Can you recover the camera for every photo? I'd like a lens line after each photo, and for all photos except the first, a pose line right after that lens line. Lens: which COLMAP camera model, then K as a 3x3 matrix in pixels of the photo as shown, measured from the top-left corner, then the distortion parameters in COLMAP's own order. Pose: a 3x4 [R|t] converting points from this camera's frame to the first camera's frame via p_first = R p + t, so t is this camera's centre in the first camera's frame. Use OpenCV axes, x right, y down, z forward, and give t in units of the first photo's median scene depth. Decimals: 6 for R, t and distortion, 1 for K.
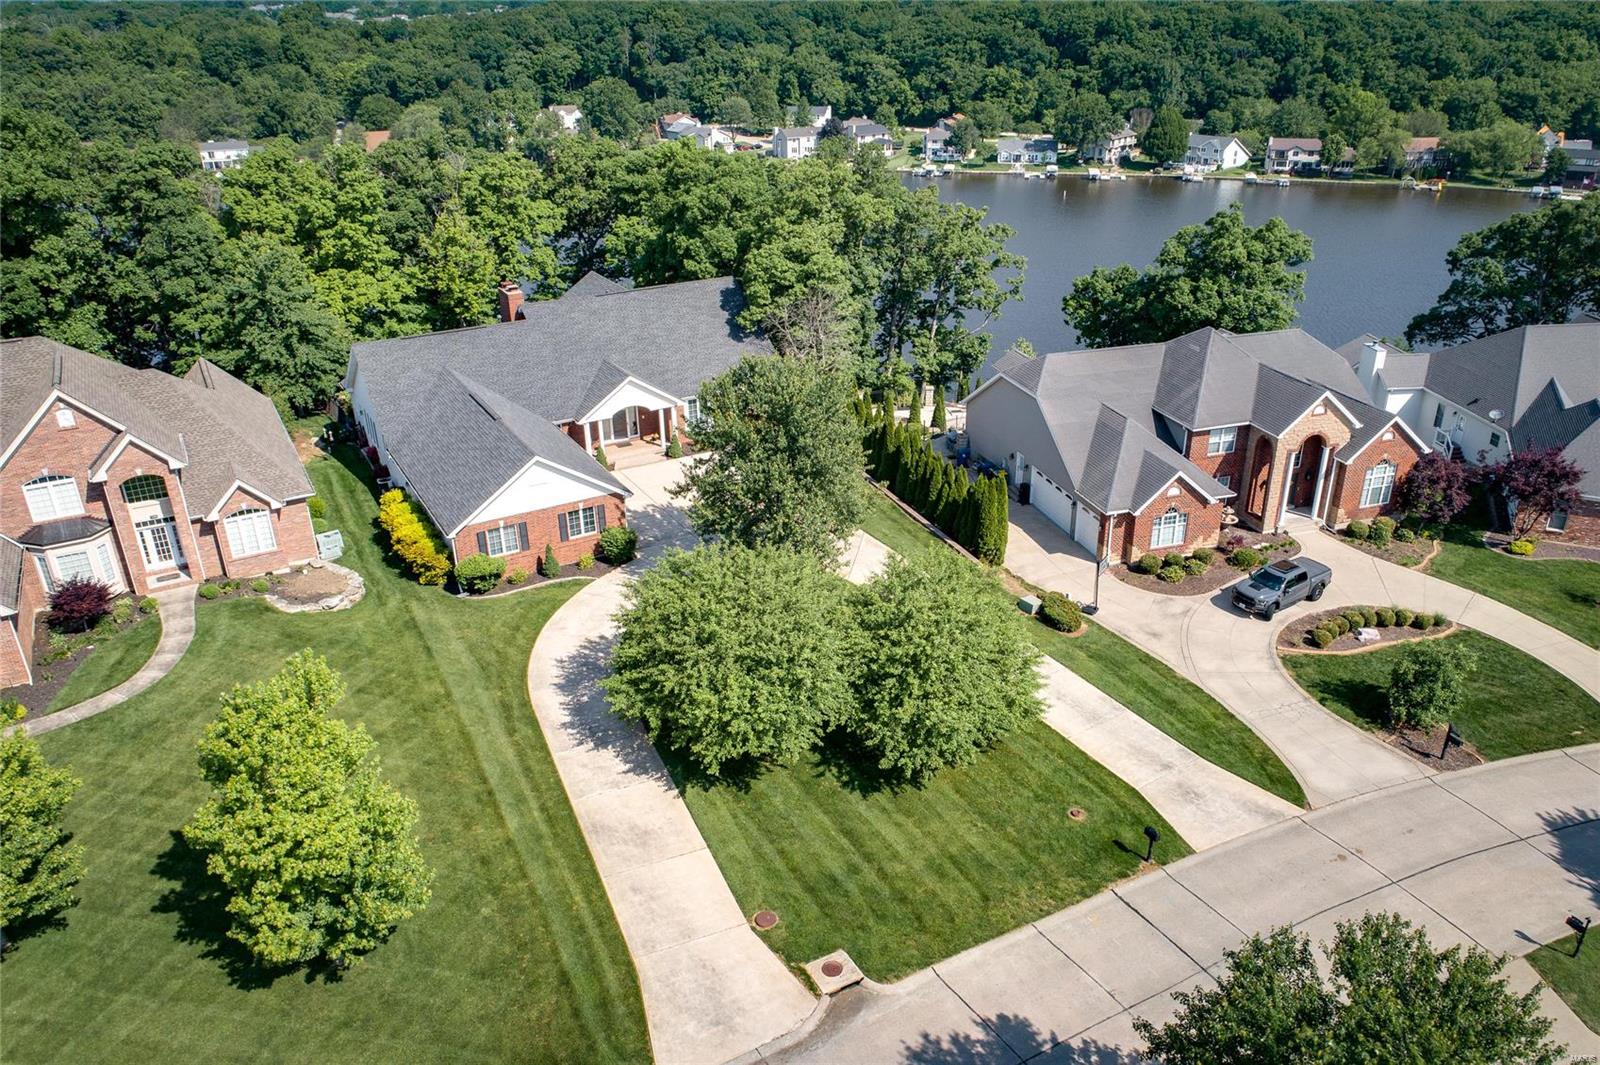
lens RADIAL K [[1118.1, 0, 800.0], [0, 1118.1, 532.5], [0, 0, 1]] dist [-0.005682, 0.004871]
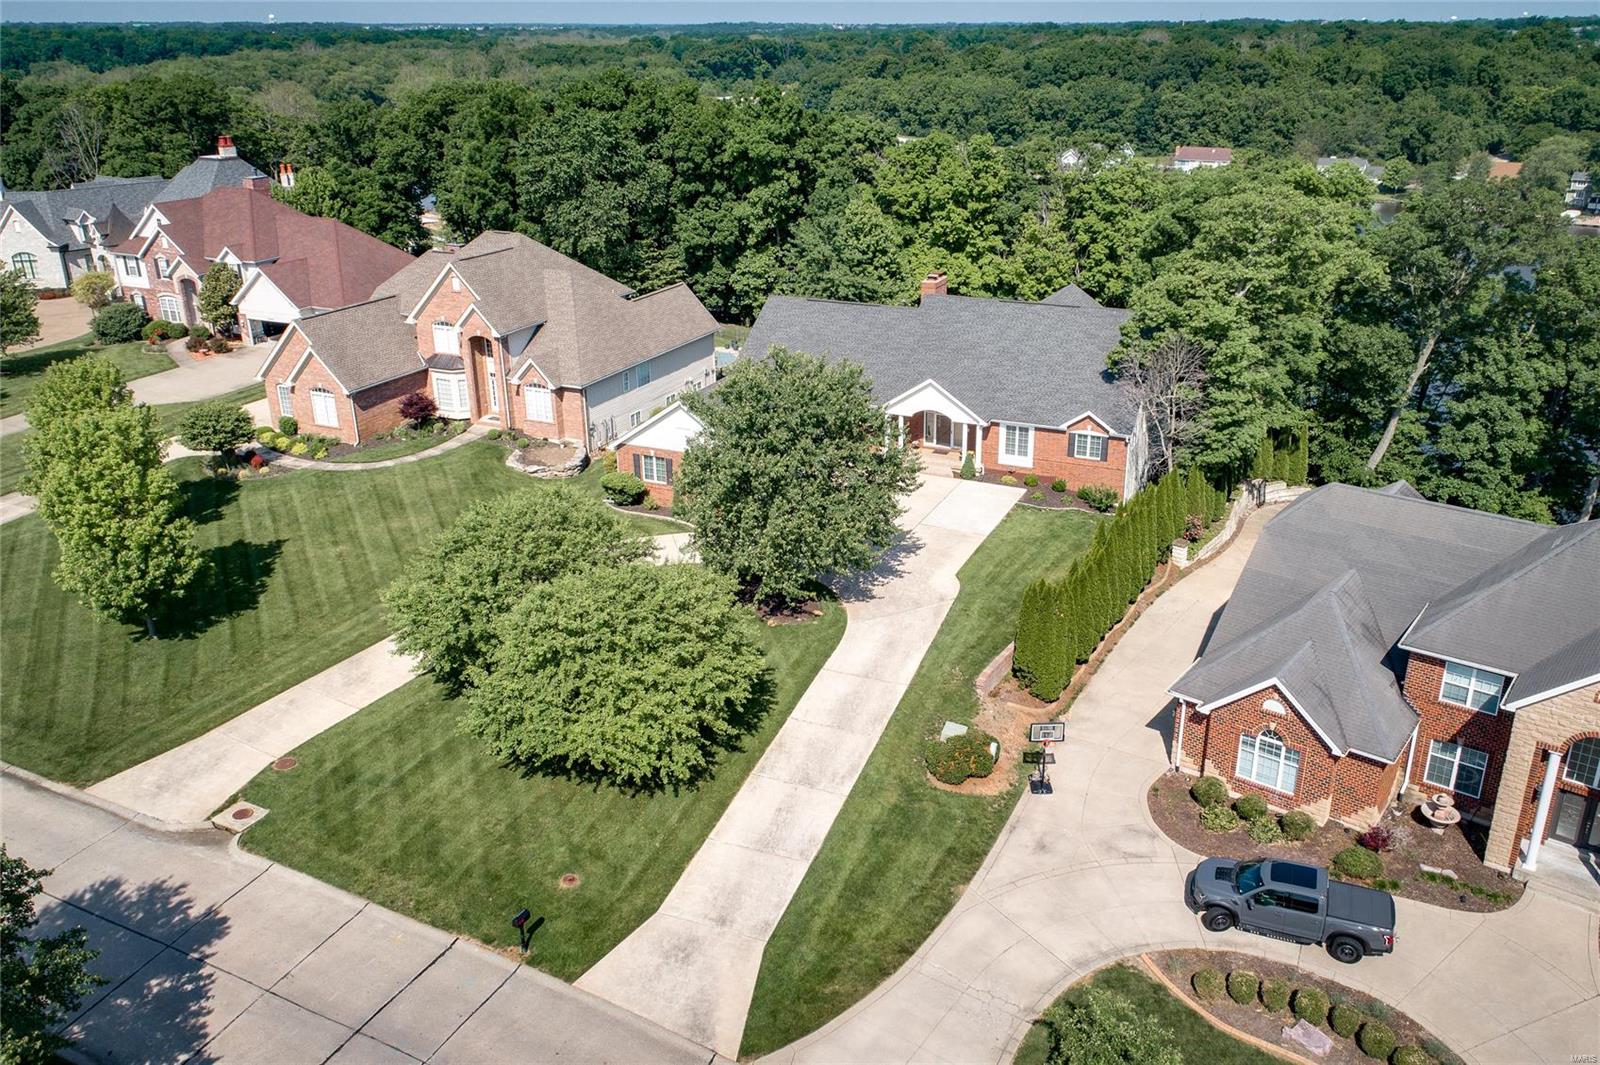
lens RADIAL K [[1197.1, 0, 825.8], [0, 1197.1, 500.2], [0, 0, 1]] dist [-0.001473, 0.003365]
pose [[0.591536, 0.298811, -0.748864, 0.486449], [-0.346576, 0.932840, 0.098457, -0.092803], [0.727991, 0.201297, 0.655369, 0.236218]]
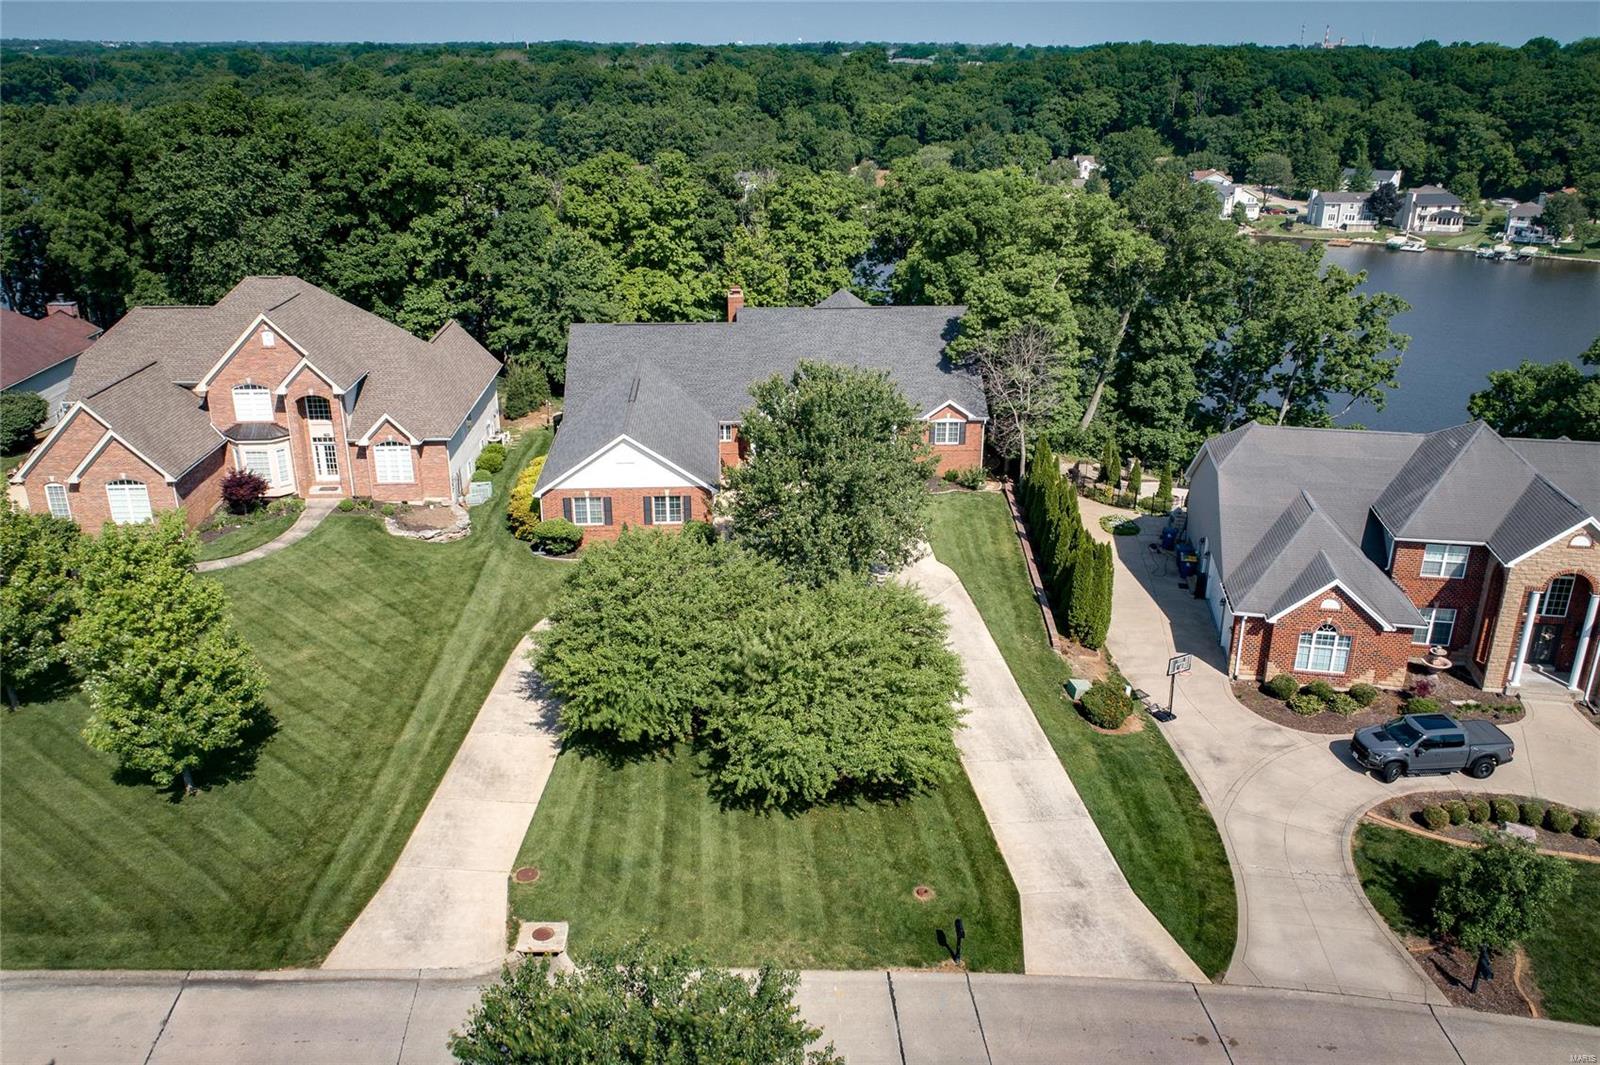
lens RADIAL K [[1211.2, 0, 770.5], [0, 1211.2, 547.0], [0, 0, 1]] dist [-0.003691, 0.004970]
pose [[0.888324, 0.183980, -0.420752, 0.244252], [-0.206798, 0.978344, -0.008812, 0.010010], [0.410019, 0.094839, 0.907133, 0.032895]]
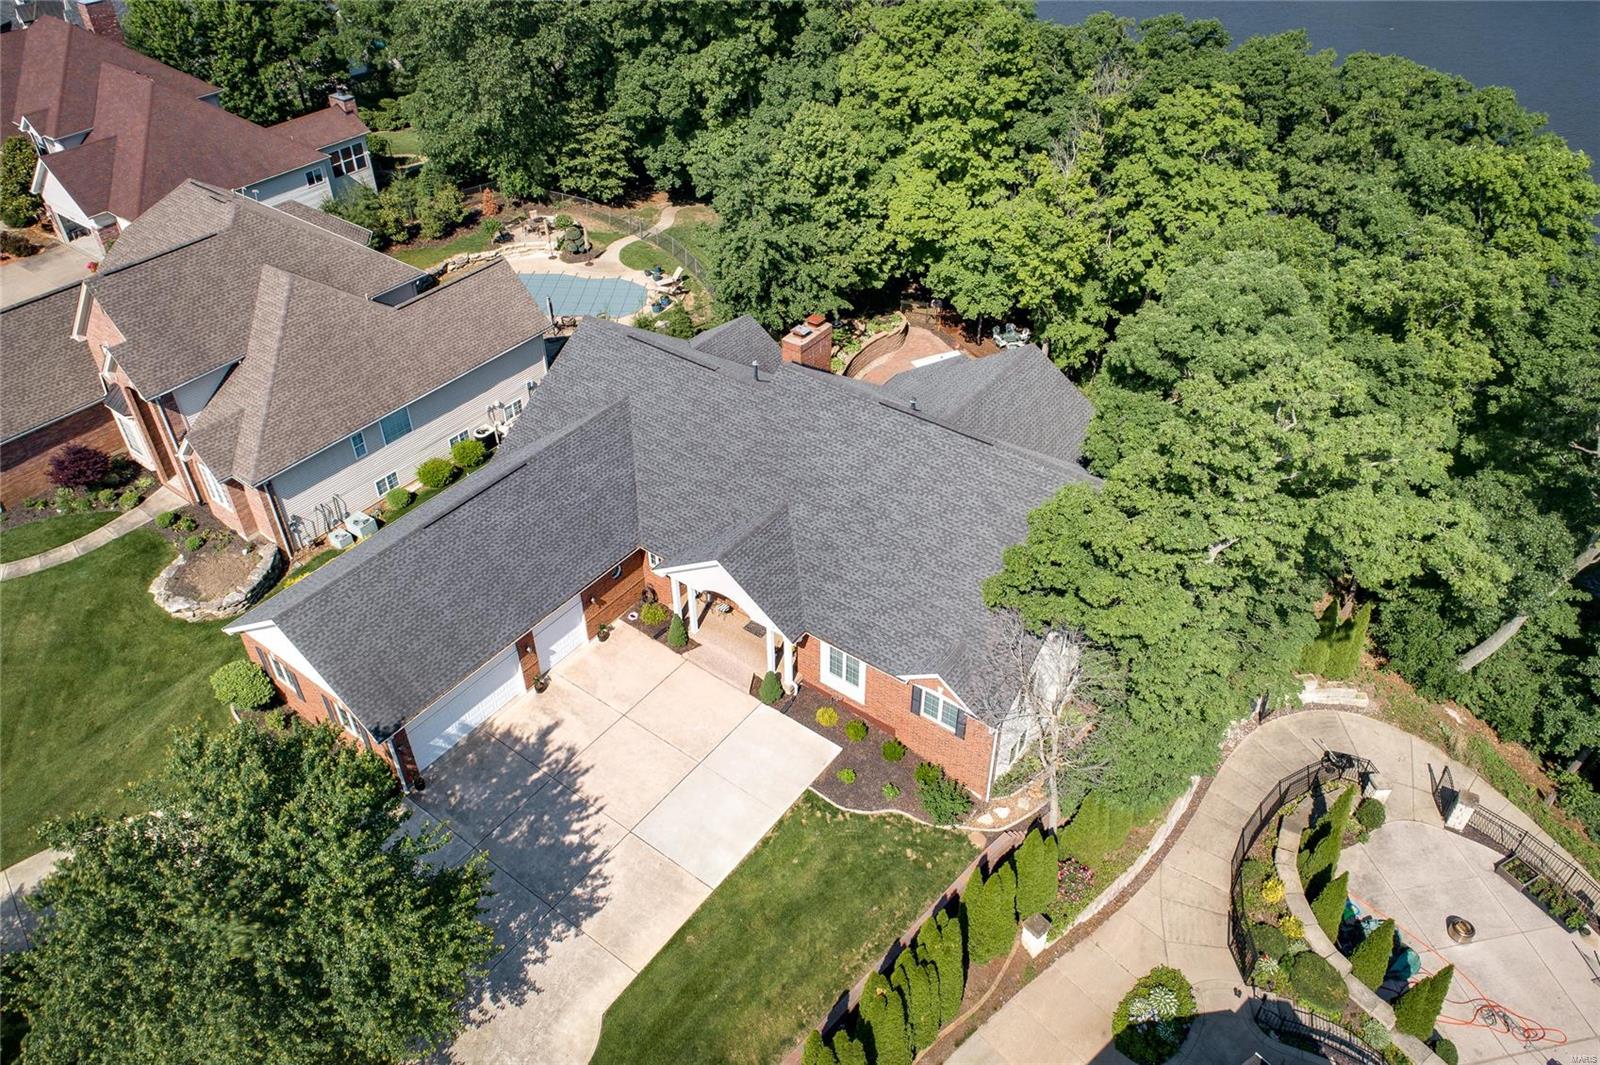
lens RADIAL K [[1133.9, 0, 781.5], [0, 1133.9, 505.8], [0, 0, 1]] dist [0.005579, 0.000818]
pose [[0.403931, 0.564151, -0.720120, 0.243419], [-0.391676, 0.818050, 0.421170, -0.363403], [0.826698, 0.111930, 0.551400, 0.560693]]
